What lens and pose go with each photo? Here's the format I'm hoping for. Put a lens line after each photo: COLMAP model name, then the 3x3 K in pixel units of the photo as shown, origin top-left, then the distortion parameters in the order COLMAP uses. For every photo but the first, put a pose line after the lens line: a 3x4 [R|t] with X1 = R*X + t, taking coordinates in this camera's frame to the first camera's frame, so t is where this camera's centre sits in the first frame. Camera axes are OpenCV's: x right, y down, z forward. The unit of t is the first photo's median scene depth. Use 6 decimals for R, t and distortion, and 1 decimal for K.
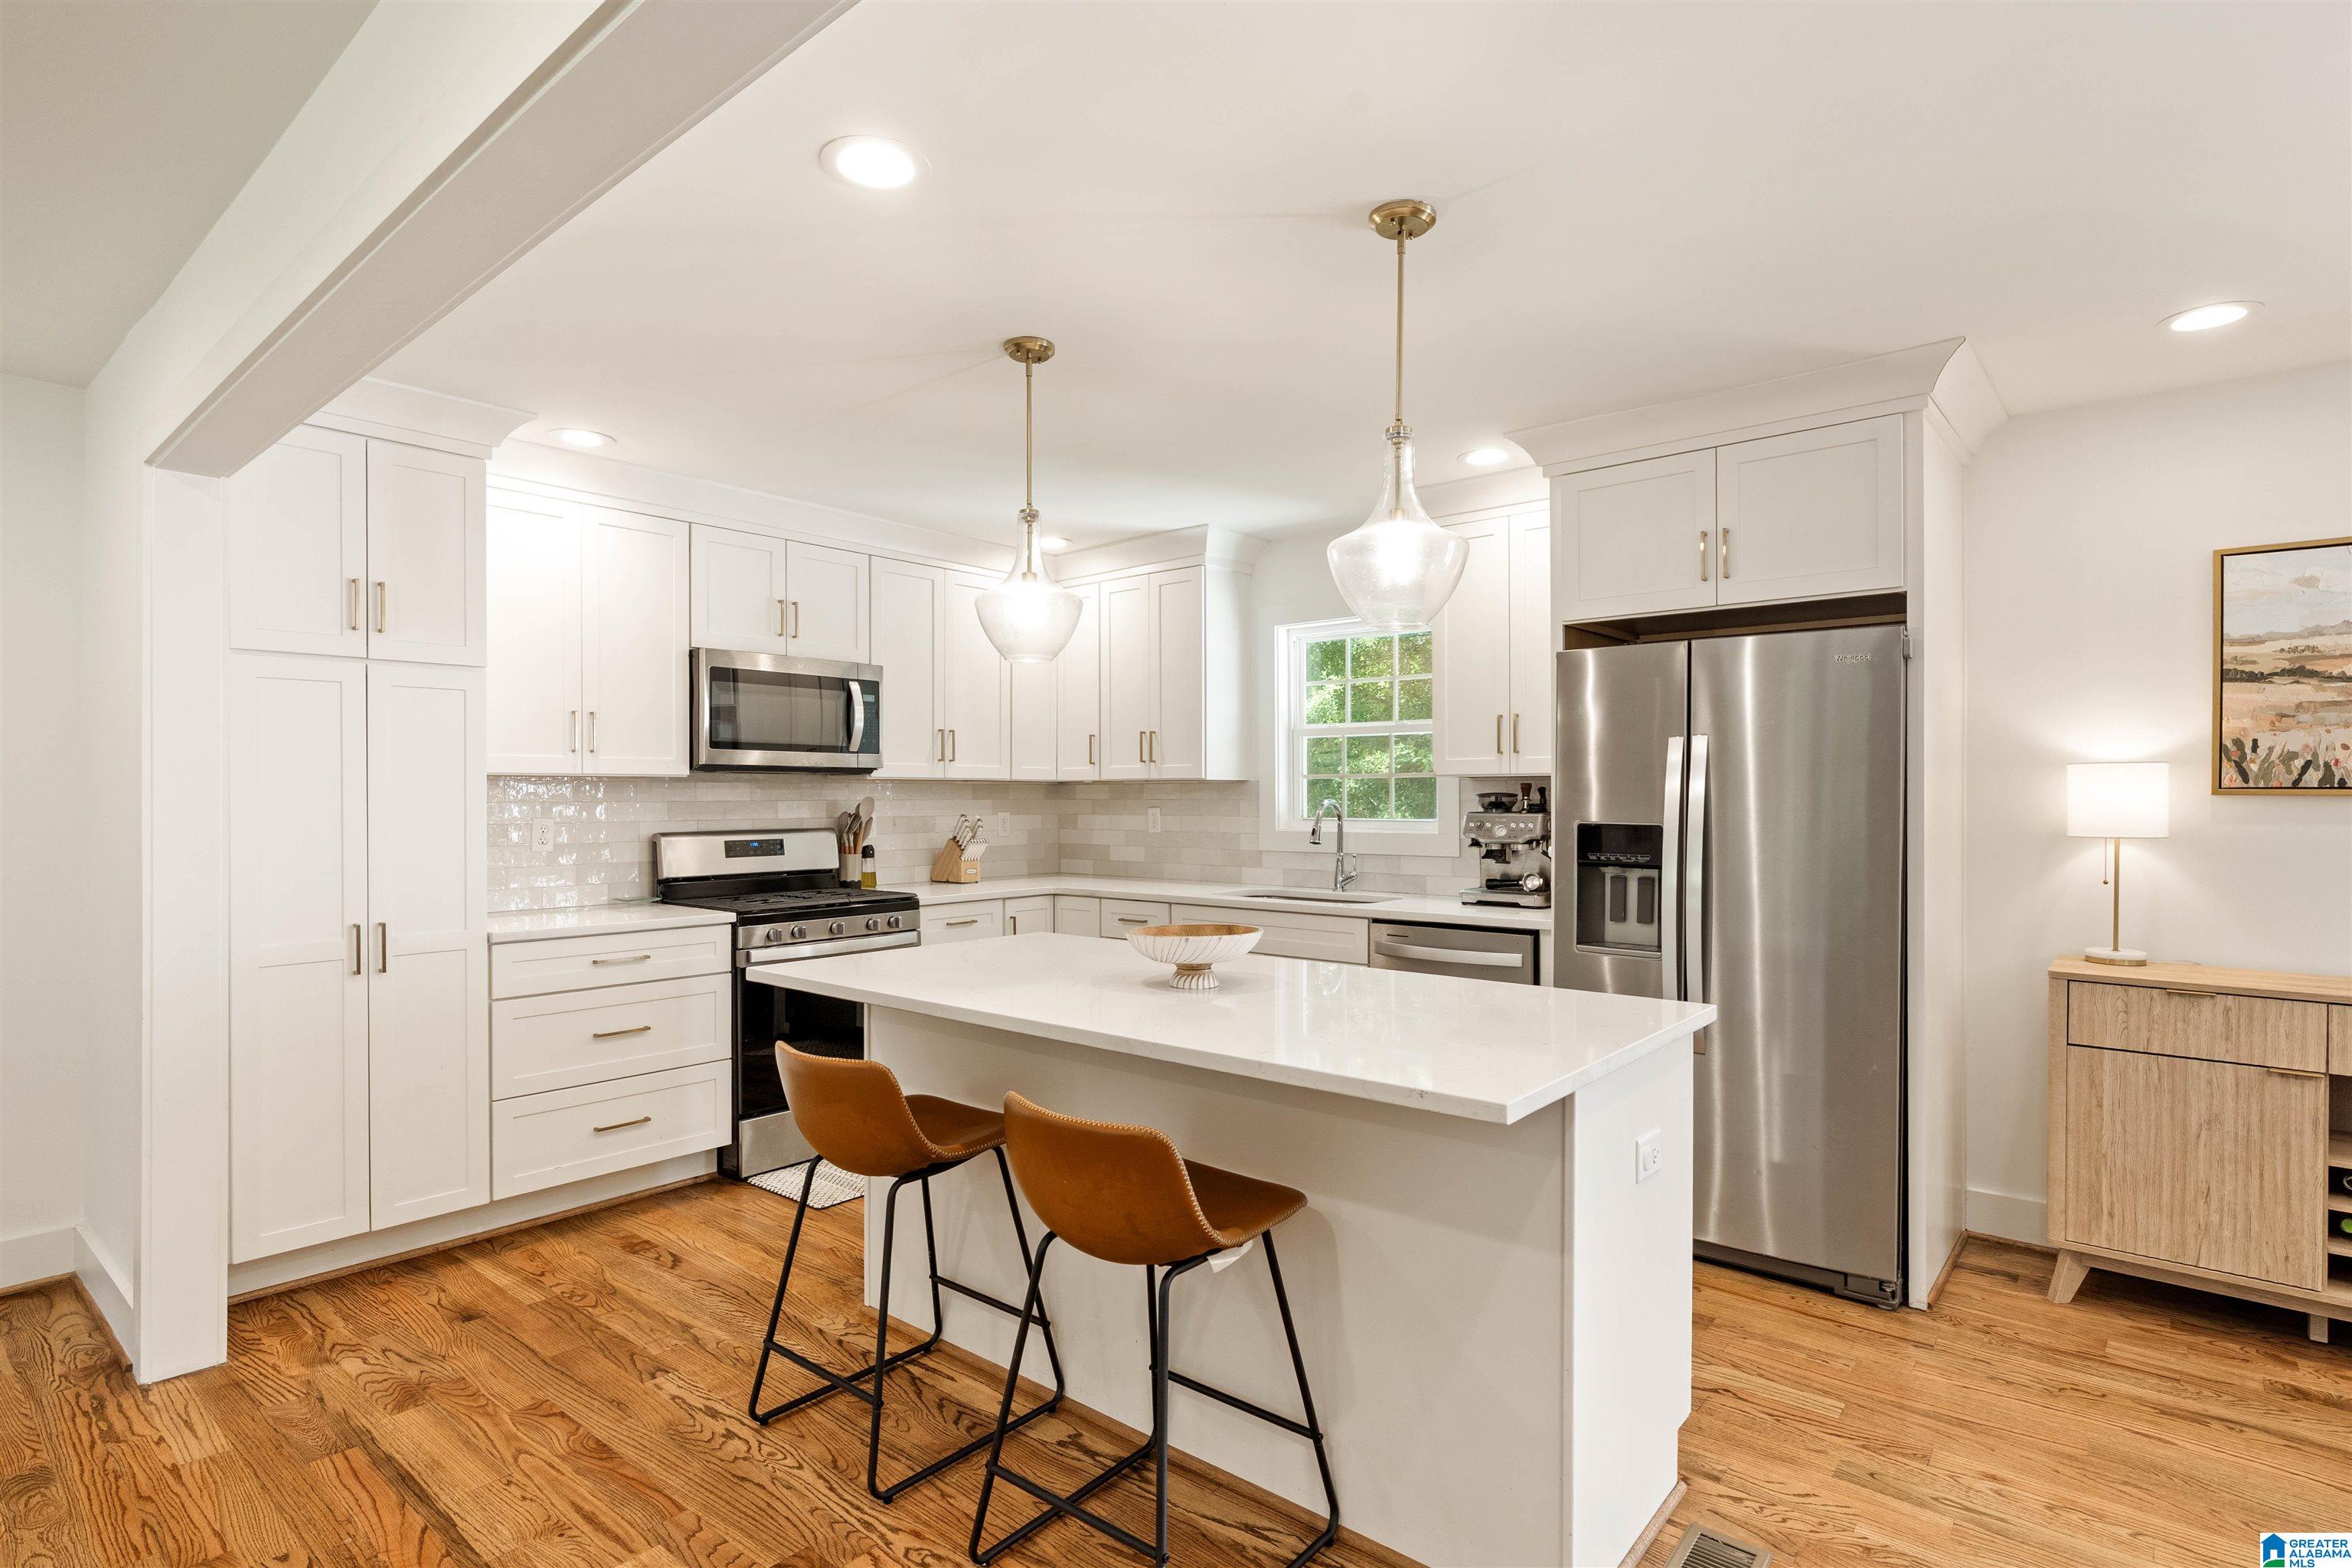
lens RADIAL K [[1181.9, 0, 1168.3], [0, 1181.9, 799.6], [0, 0, 1]] dist [-0.003592, 0.000907]
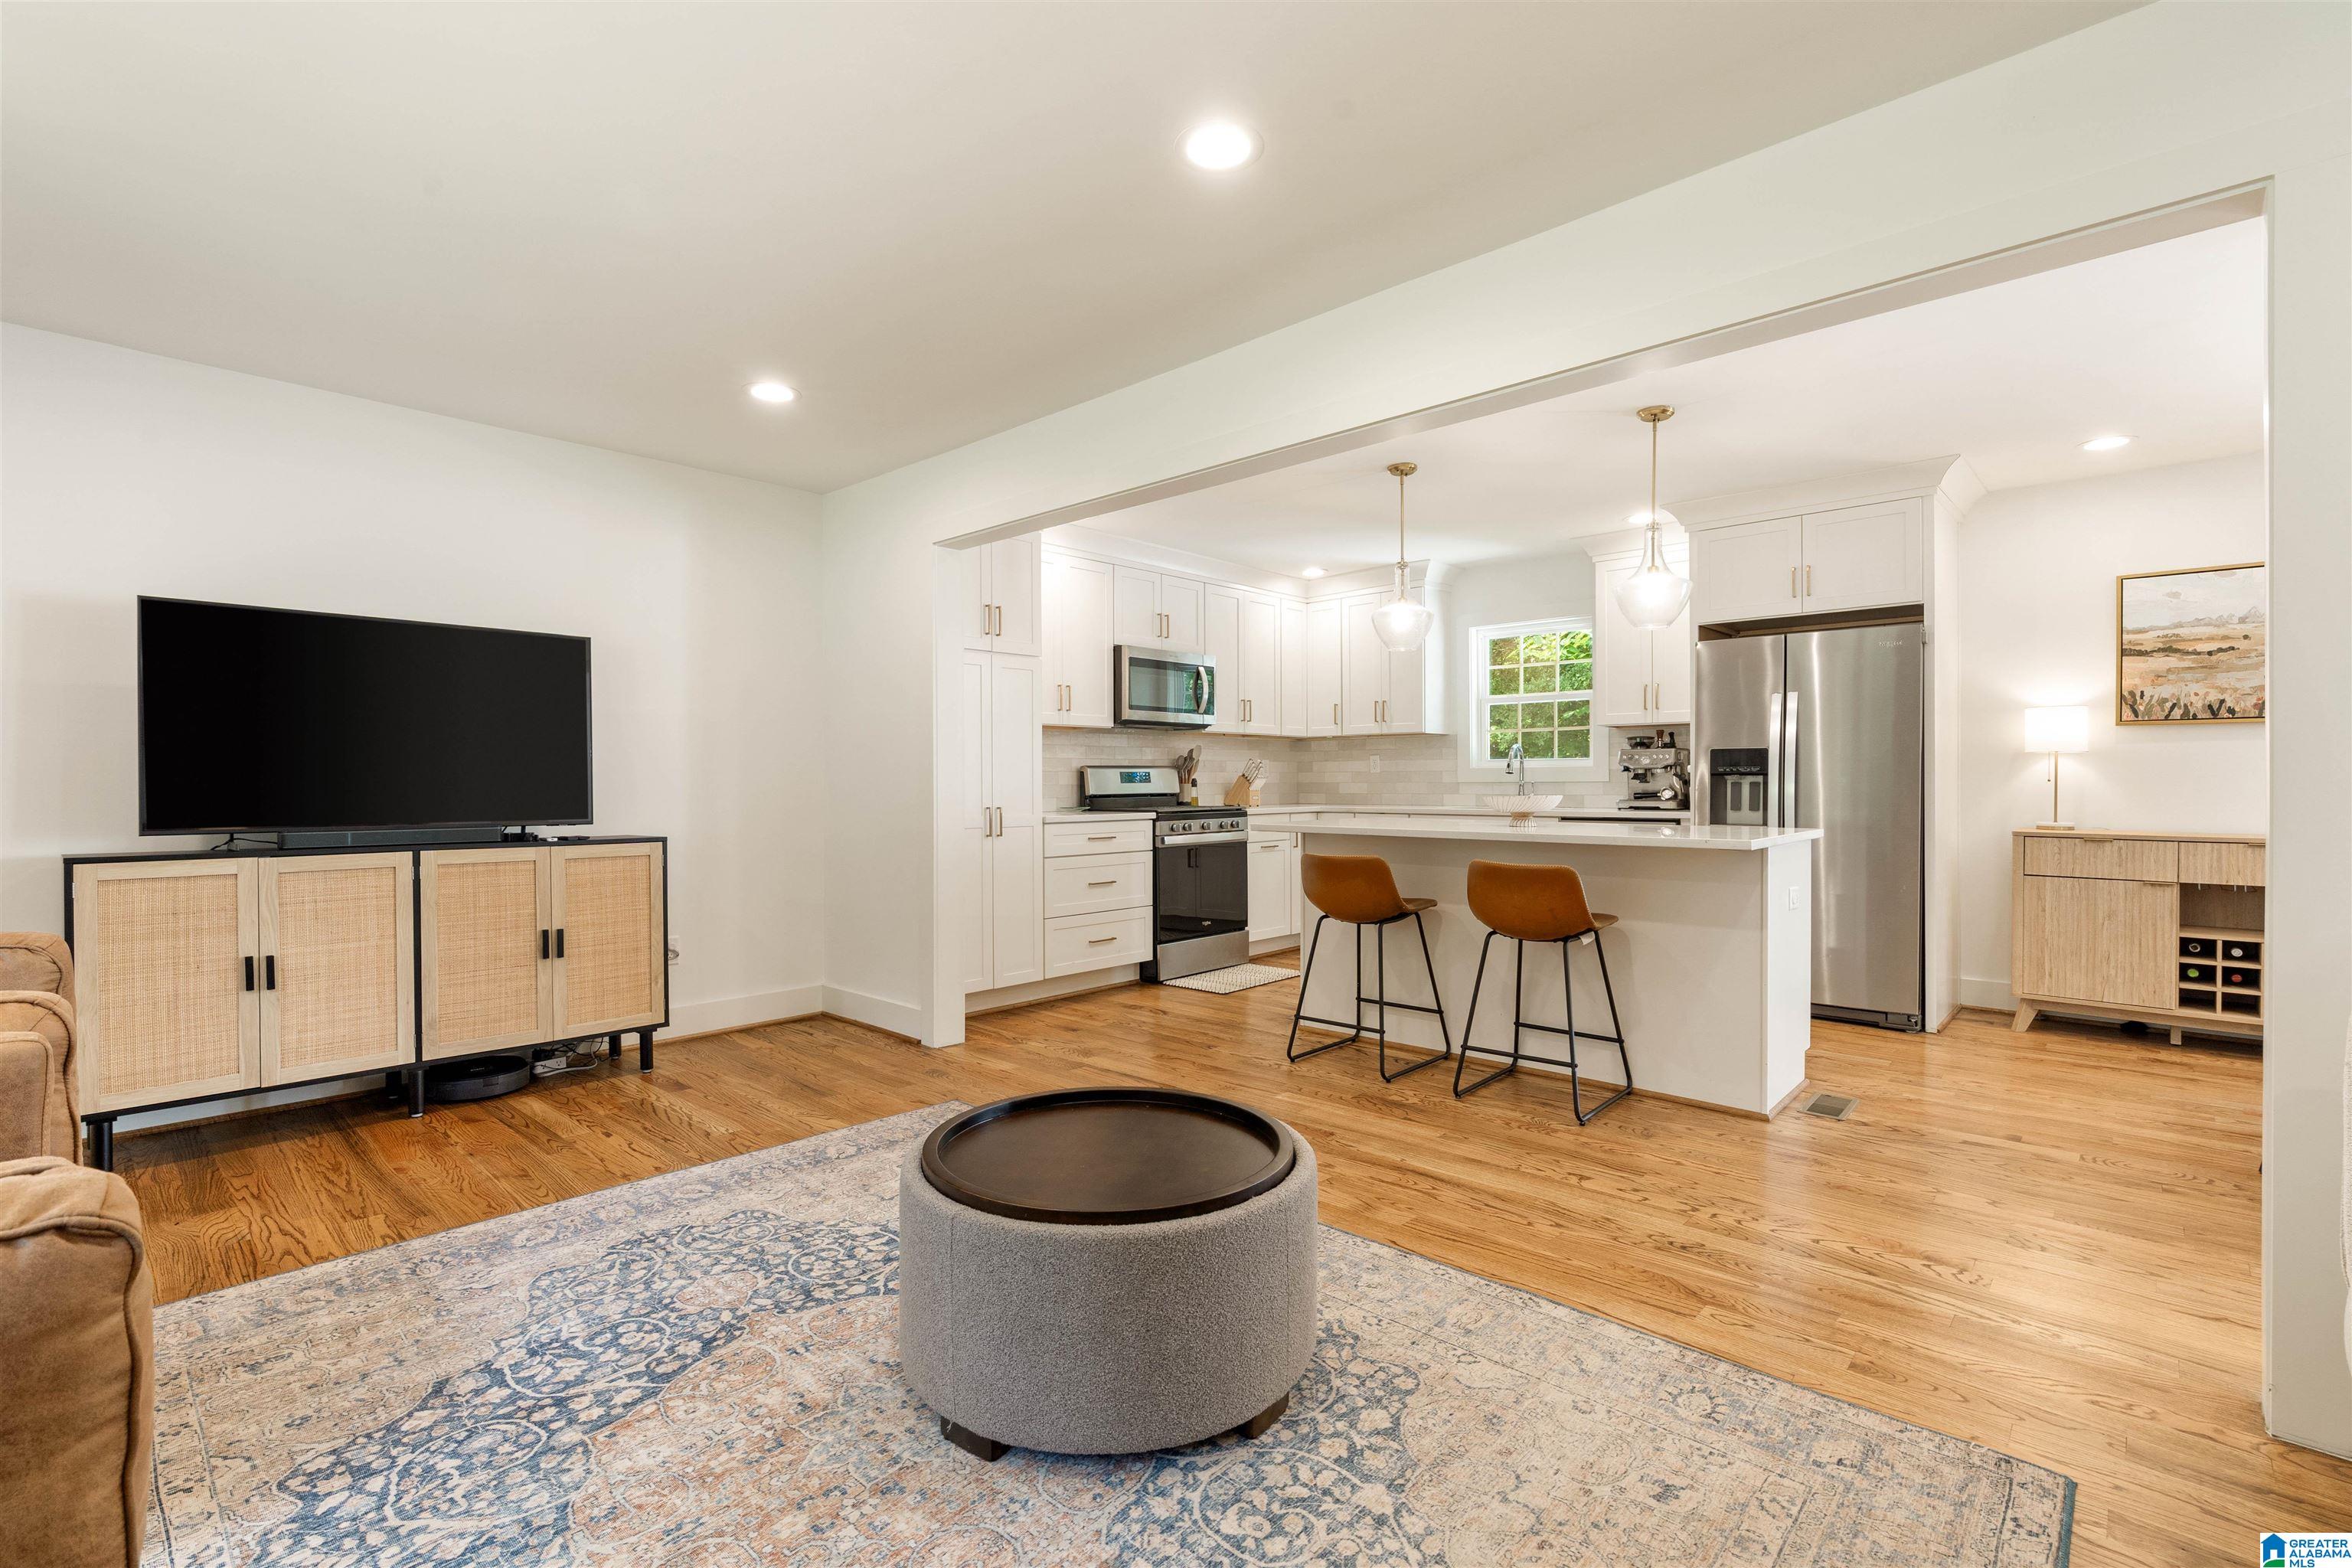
lens RADIAL K [[1058.6, 0, 1168.8], [0, 1058.6, 787.9], [0, 0, 1]] dist [-0.003615, 0.000187]
pose [[0.998944, -0.002790, -0.045857, -0.283132], [0.002952, 0.999990, 0.003474, 0.057816], [0.045847, -0.003606, 0.998942, -0.411253]]
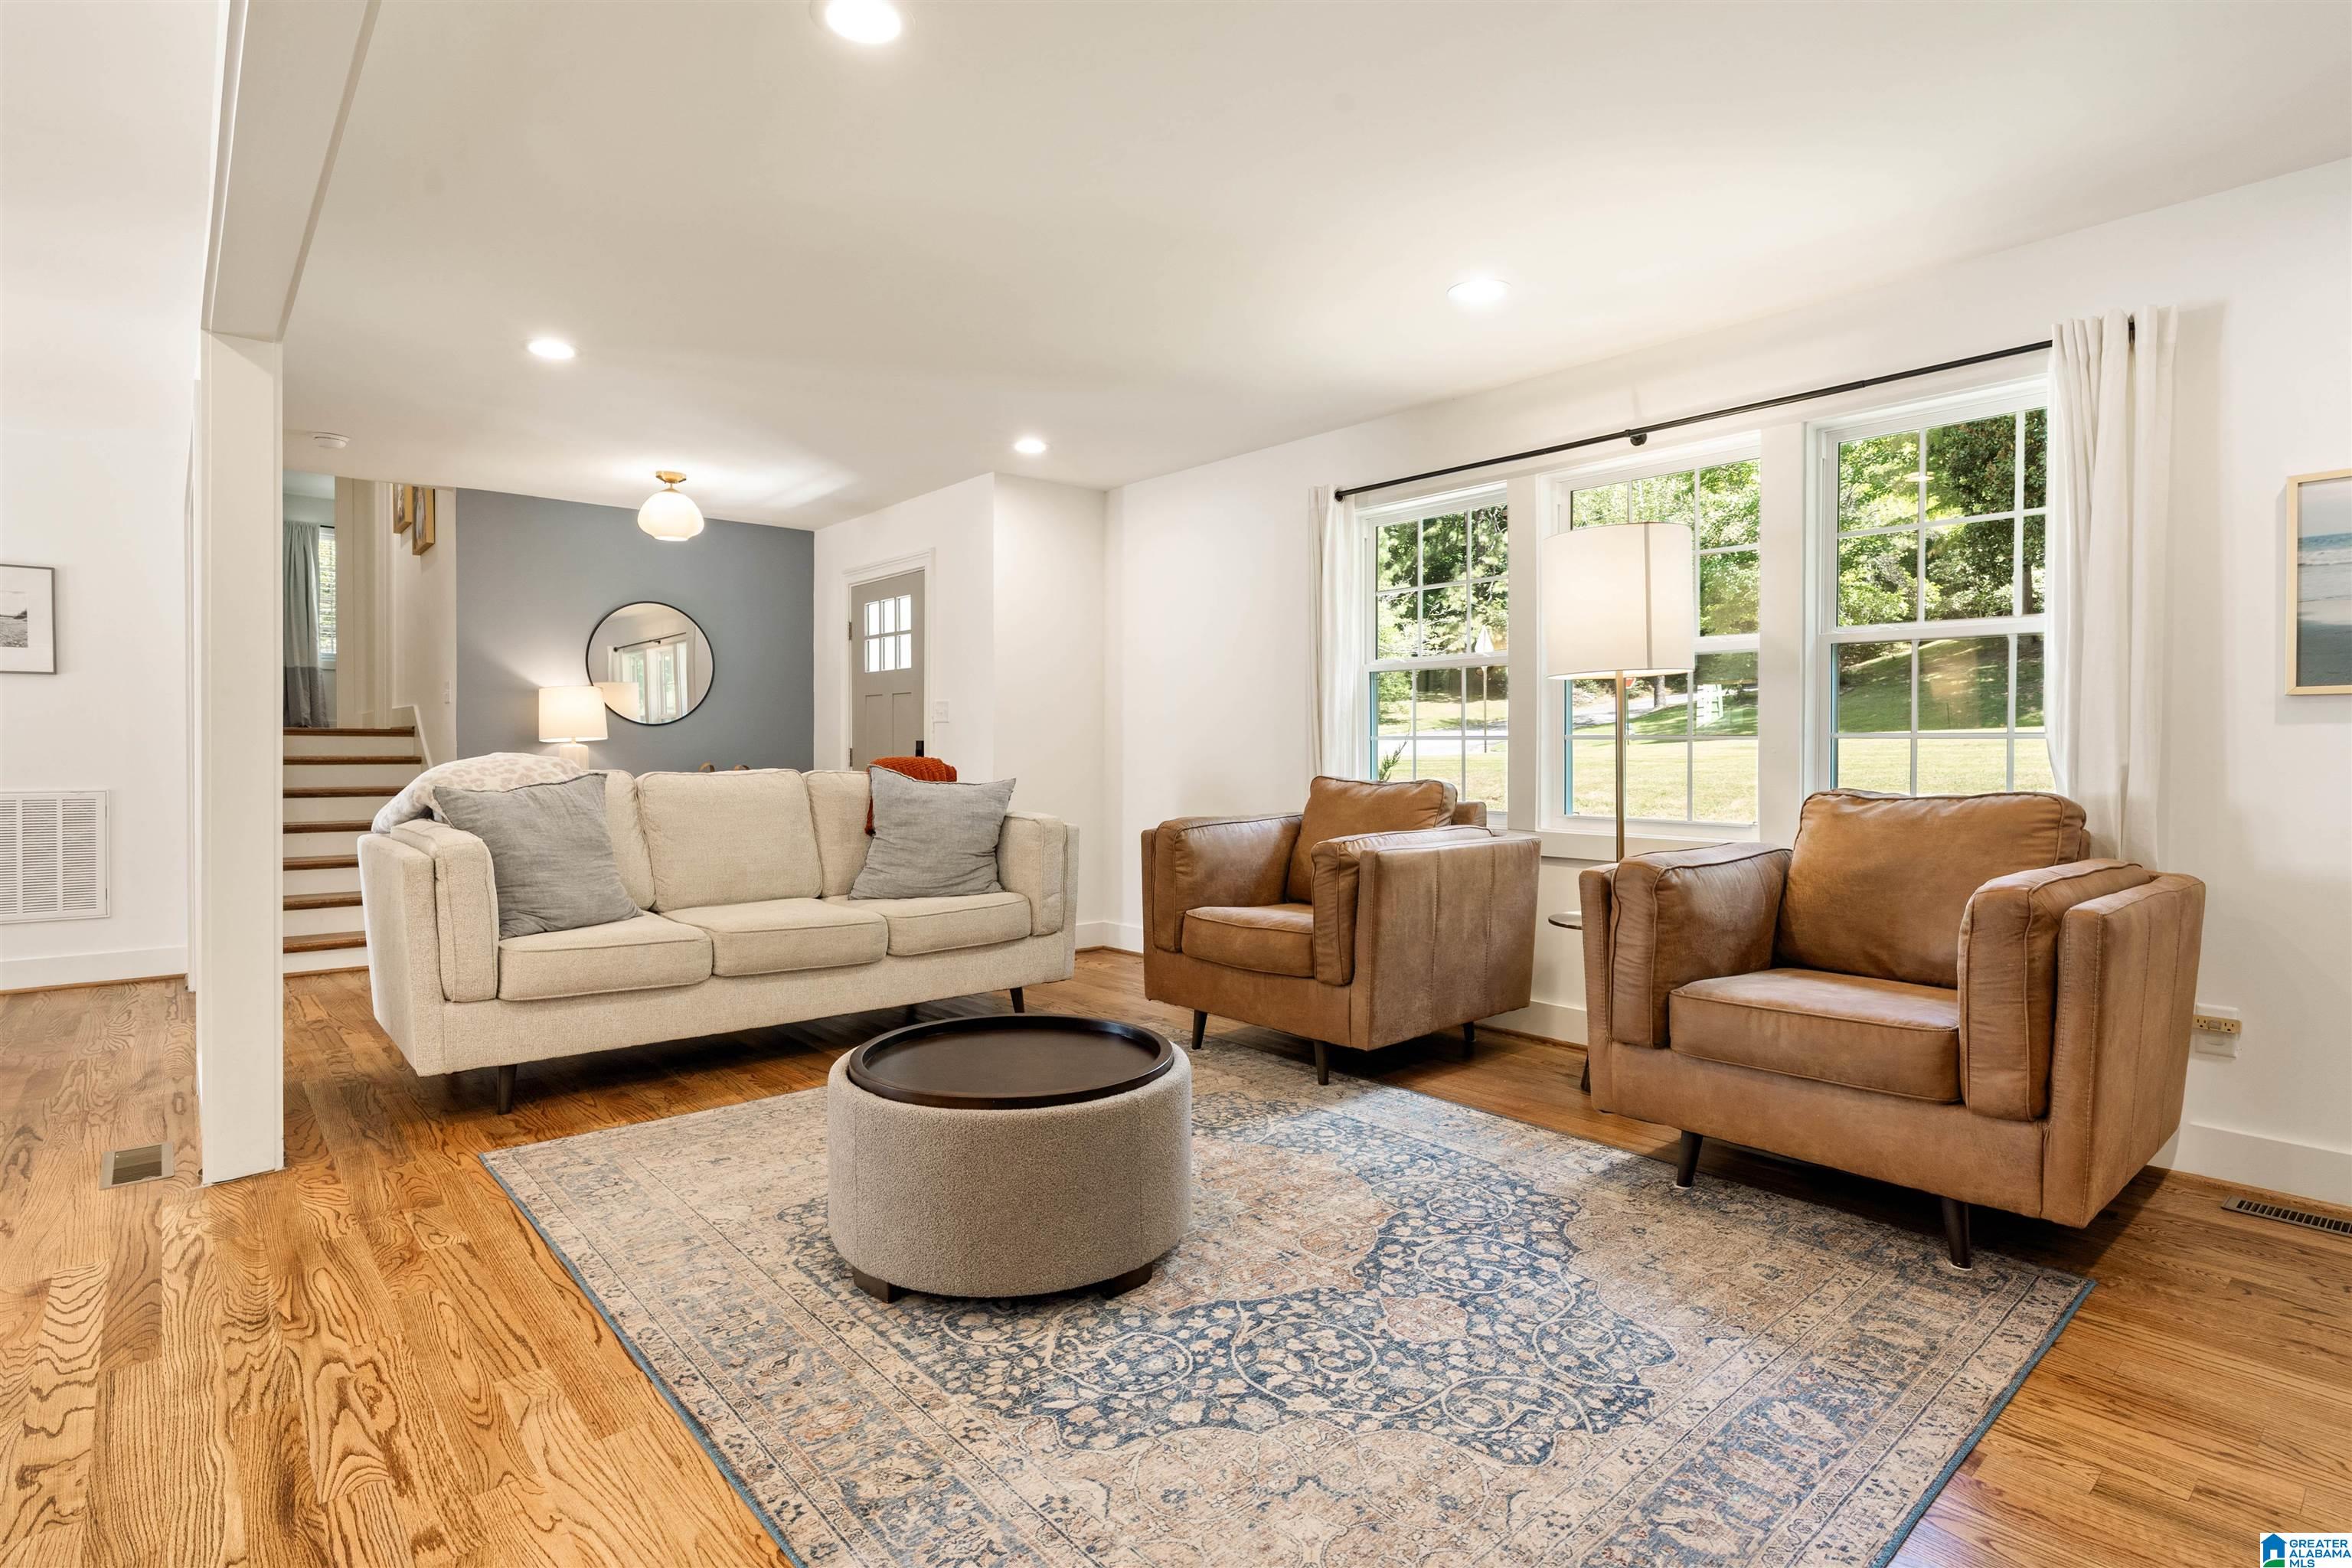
lens RADIAL K [[1170.6, 0, 1167.2], [0, 1170.6, 759.2], [0, 0, 1]] dist [-0.006180, 0.000837]
pose [[-0.988525, -0.007442, 0.150876, -0.507014], [-0.005878, 0.999924, 0.010809, 0.059970], [-0.150945, 0.009798, -0.988494, 0.679302]]
